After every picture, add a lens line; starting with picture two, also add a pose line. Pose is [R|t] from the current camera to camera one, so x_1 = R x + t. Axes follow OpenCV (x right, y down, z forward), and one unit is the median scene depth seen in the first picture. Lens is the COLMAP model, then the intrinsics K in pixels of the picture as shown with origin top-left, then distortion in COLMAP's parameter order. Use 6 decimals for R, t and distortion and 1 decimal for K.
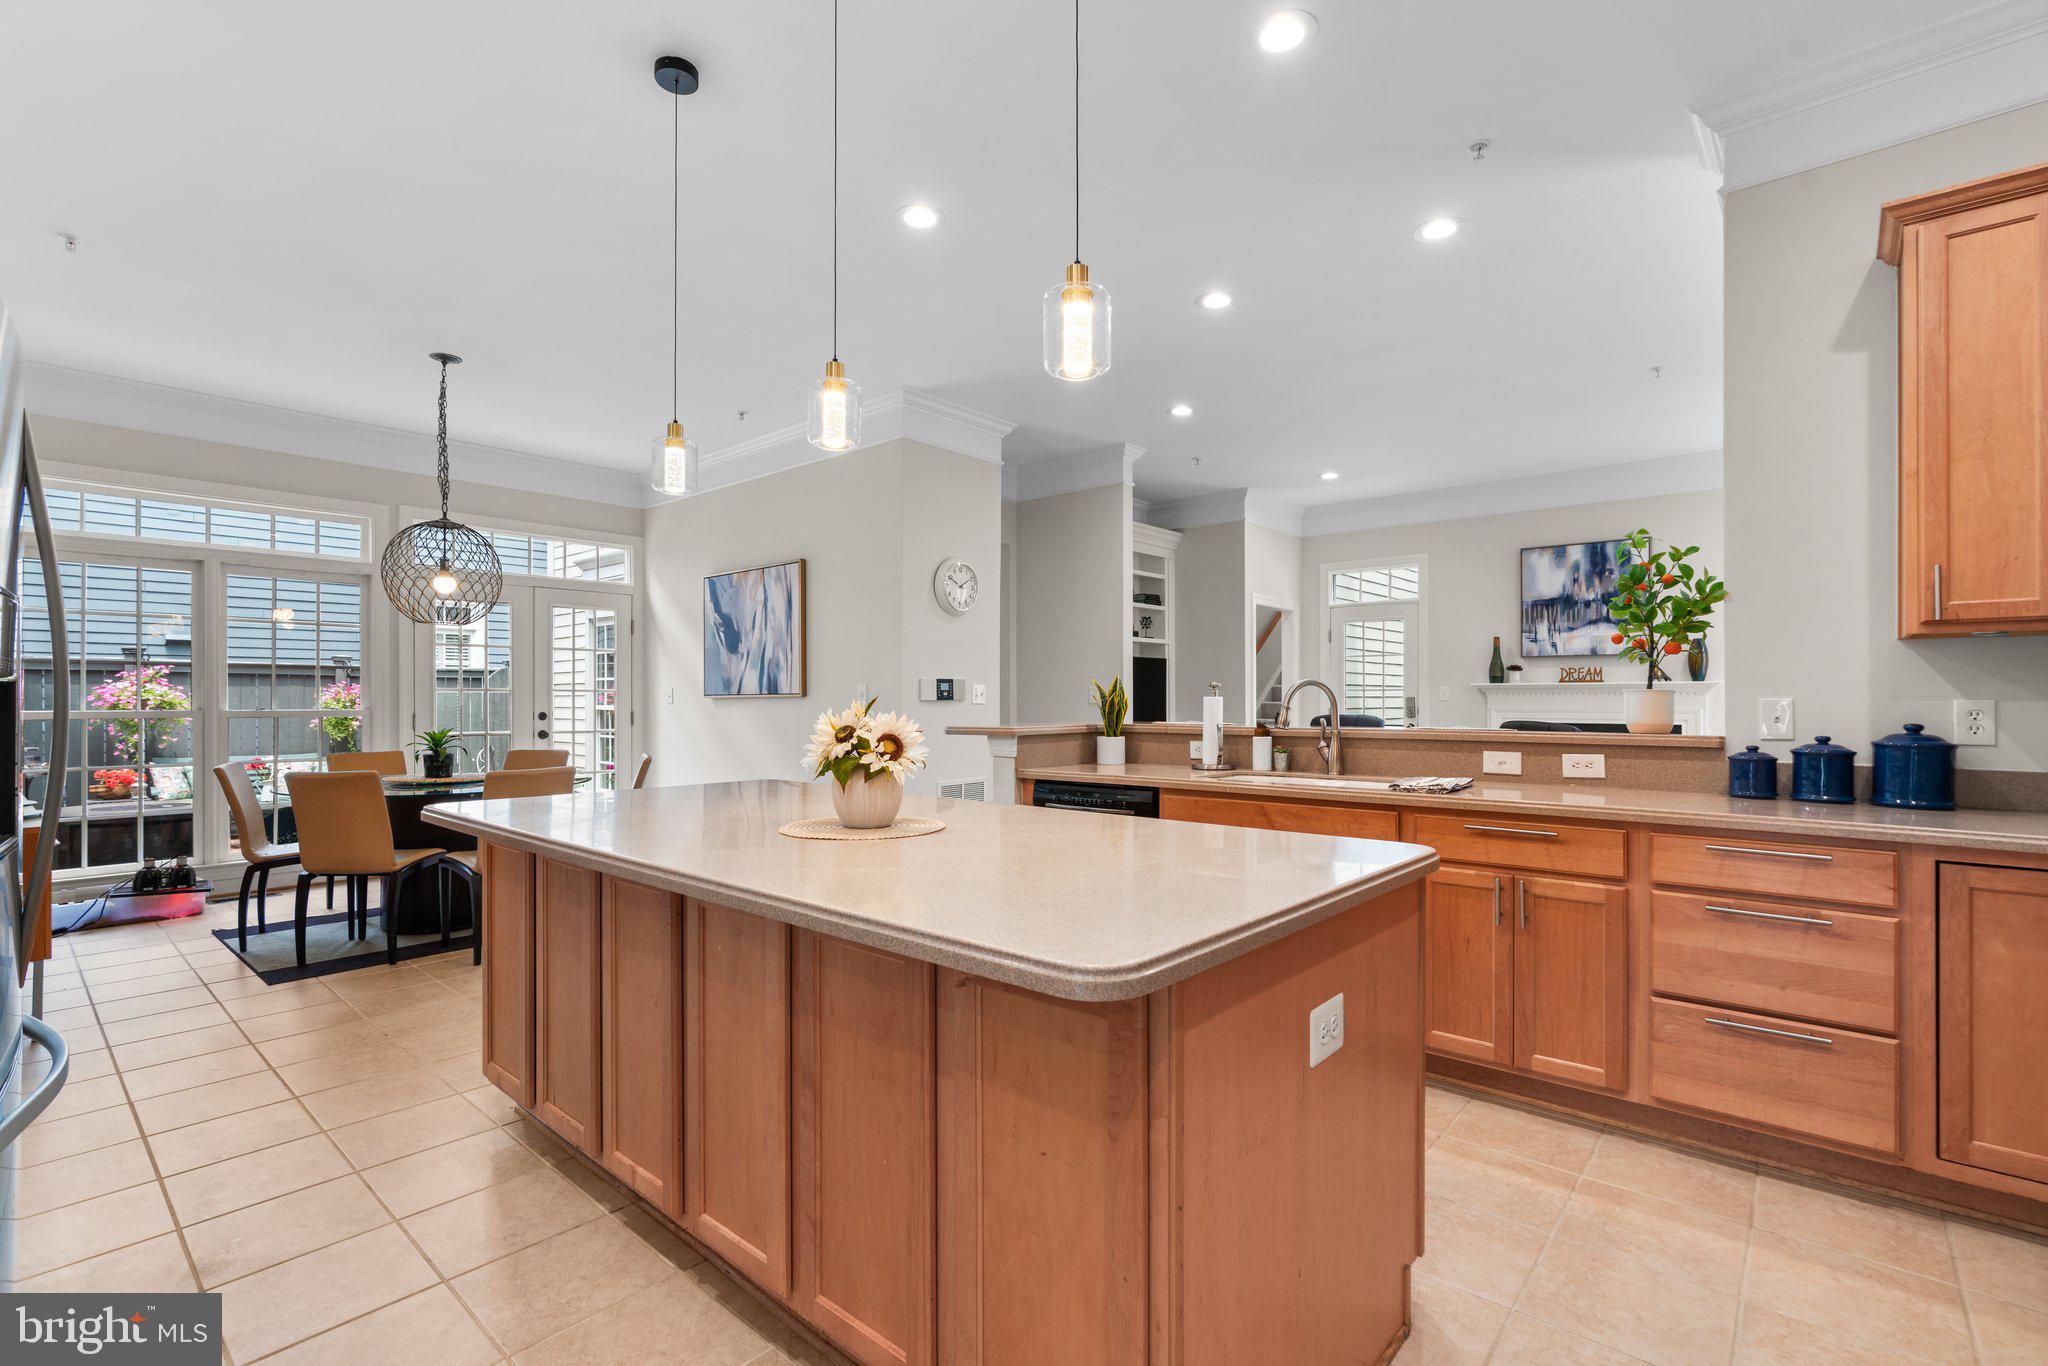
lens RADIAL K [[924.4, 0, 1028.4], [0, 924.4, 696.7], [0, 0, 1]] dist [-0.013715, 0.007052]
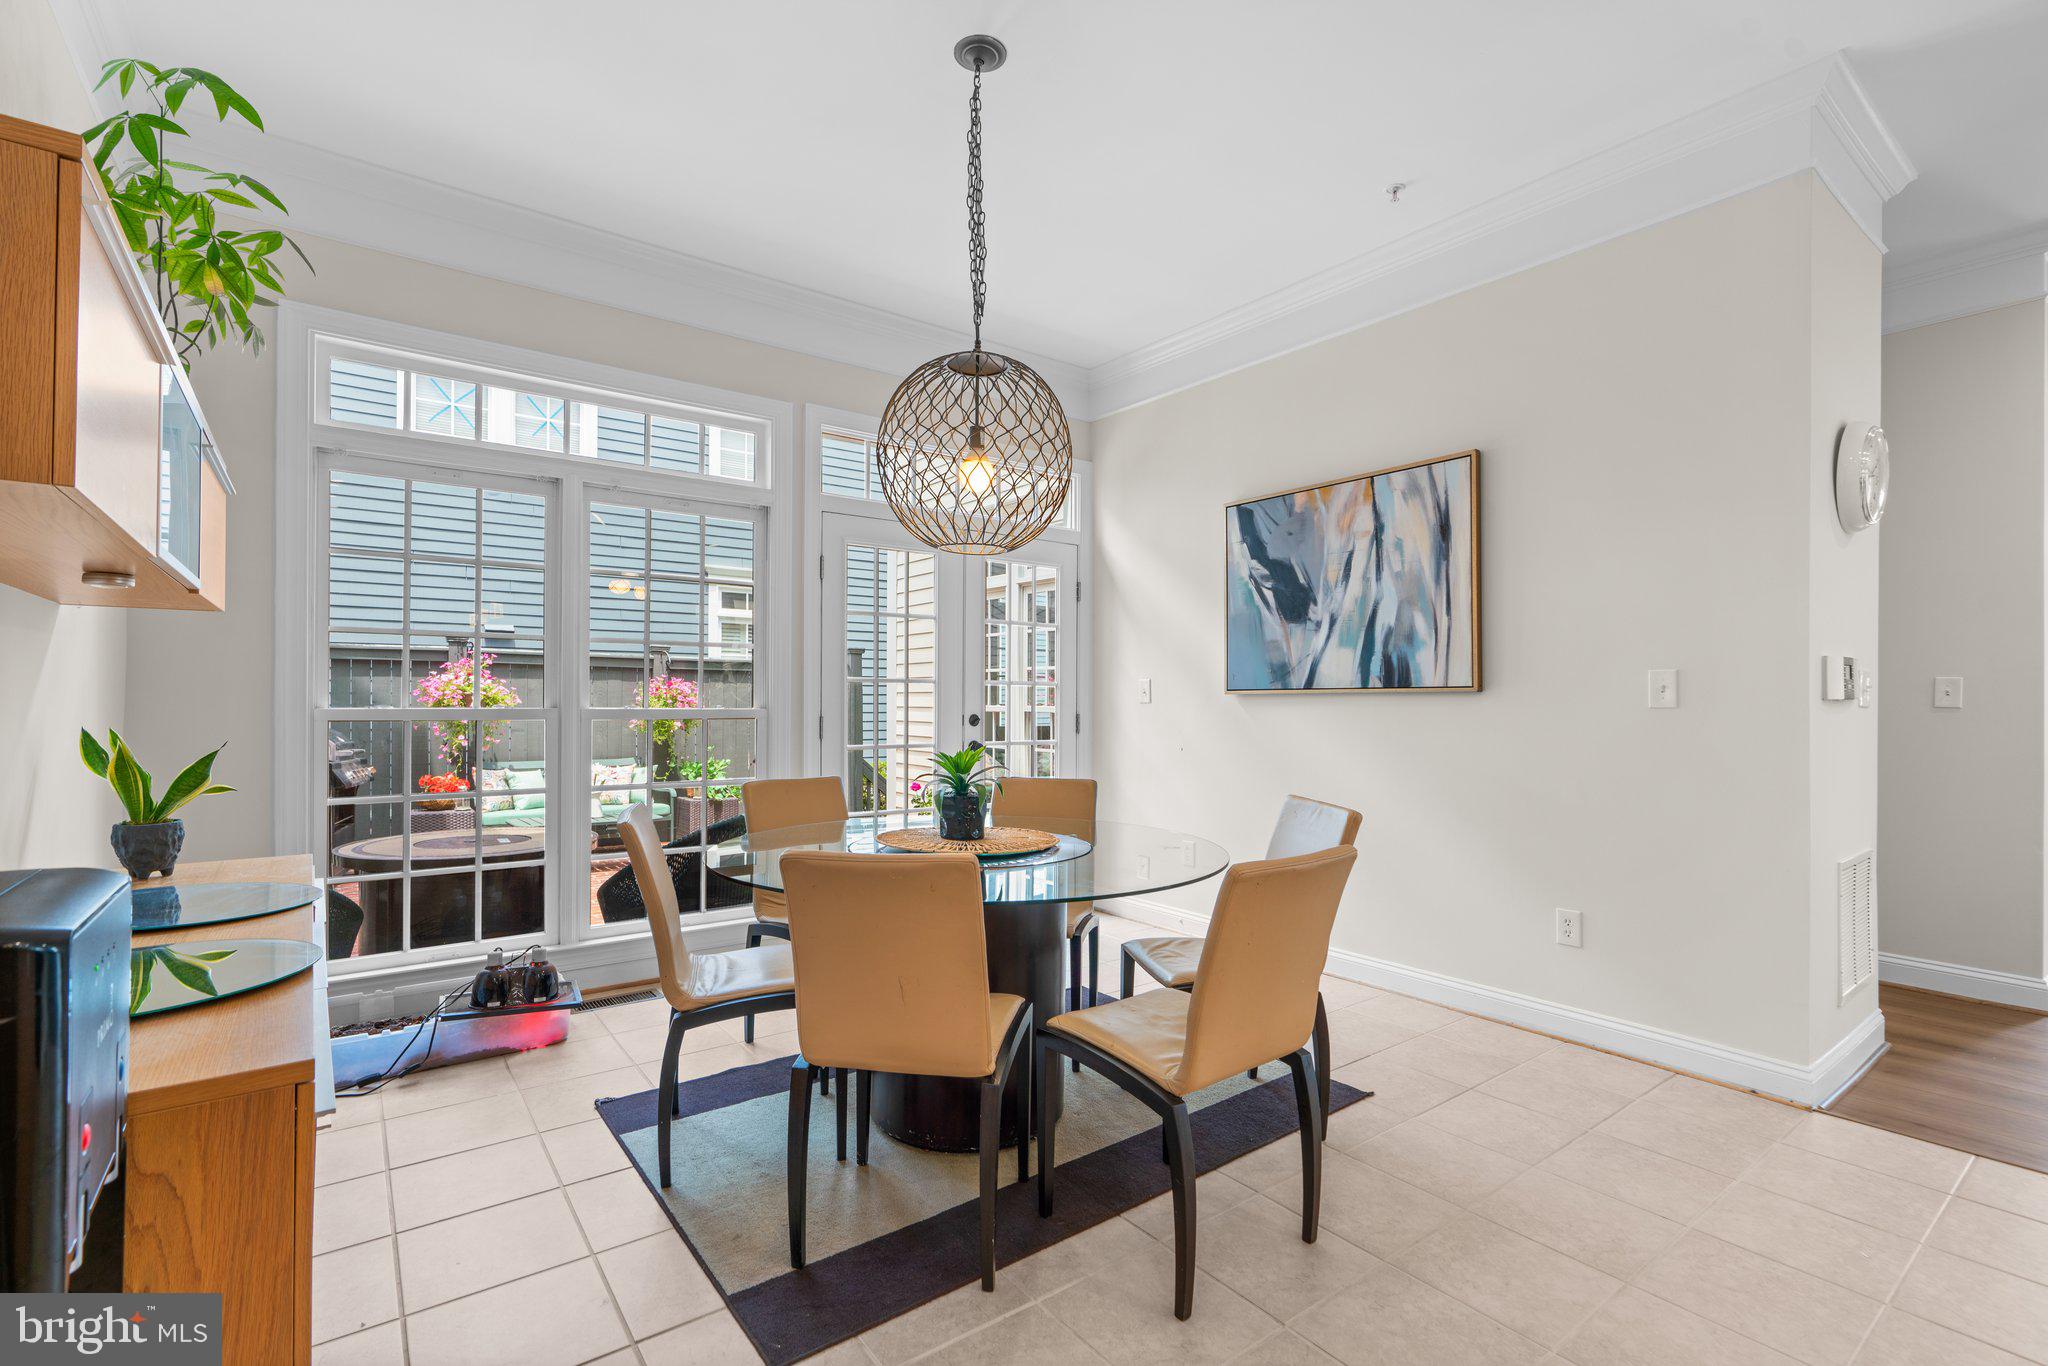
lens RADIAL K [[924.4, 0, 1035.0], [0, 924.4, 698.2], [0, 0, 1]] dist [-0.013715, 0.007052]
pose [[0.979301, 0.004667, -0.202356, -0.377815], [-0.004699, 0.999989, 0.000327, 0.004873], [0.202355, 0.000631, 0.979312, 0.370716]]
